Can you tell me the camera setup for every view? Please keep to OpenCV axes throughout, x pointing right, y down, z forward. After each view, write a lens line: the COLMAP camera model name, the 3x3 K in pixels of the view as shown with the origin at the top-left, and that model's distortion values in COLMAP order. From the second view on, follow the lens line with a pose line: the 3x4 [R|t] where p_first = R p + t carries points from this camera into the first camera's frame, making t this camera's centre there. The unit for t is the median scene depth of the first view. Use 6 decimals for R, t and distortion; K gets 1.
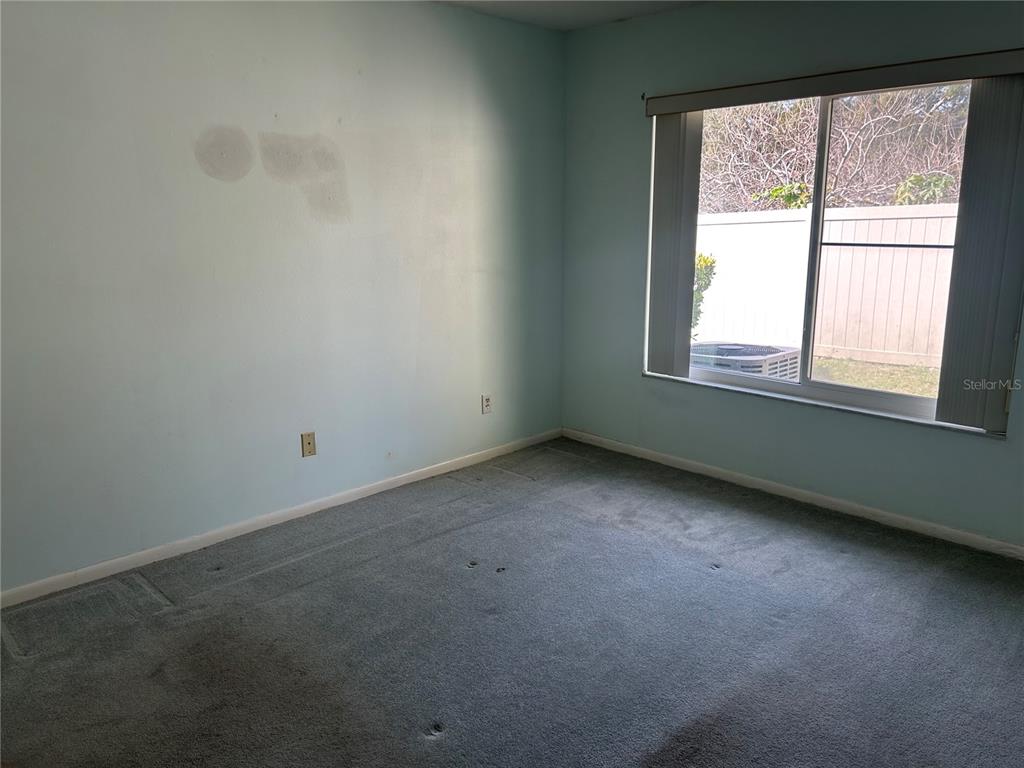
lens RADIAL K [[773.4, 0, 508.9], [0, 773.4, 377.3], [0, 0, 1]] dist [0.031648, -0.029348]
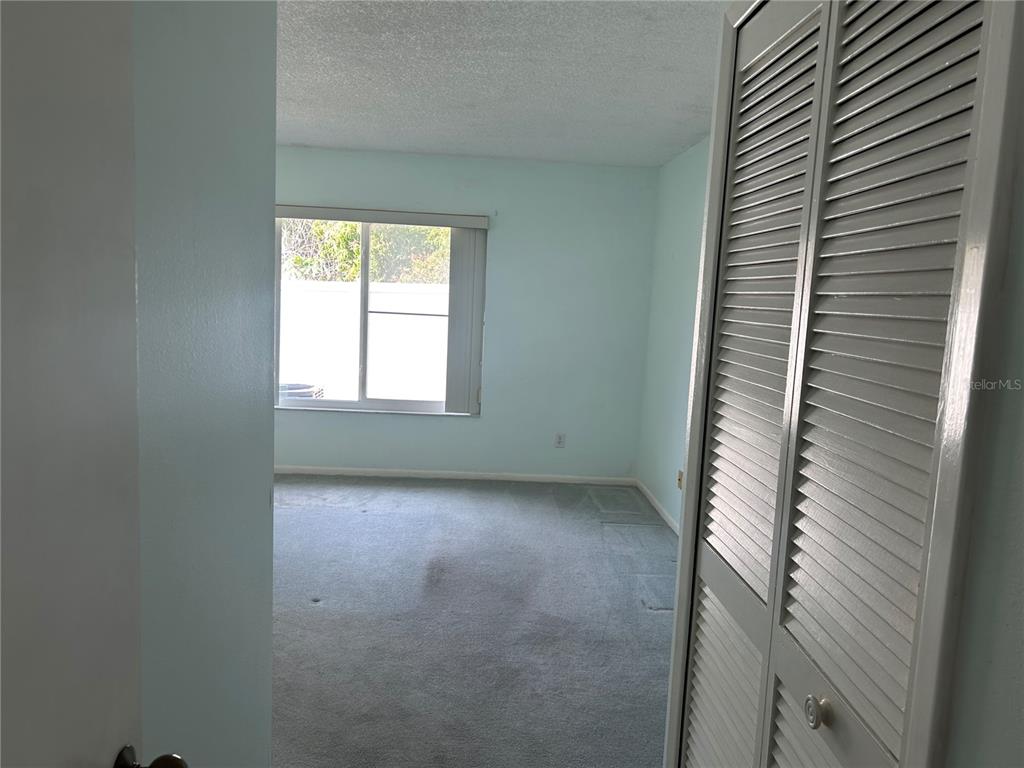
lens RADIAL K [[773.4, 0, 513.9], [0, 773.4, 386.5], [0, 0, 1]] dist [0.031648, -0.029348]
pose [[0.662940, -0.056498, 0.746538, -0.660255], [0.103796, 0.994455, -0.016913, 0.042871], [-0.741443, 0.088700, 0.665128, -0.295447]]
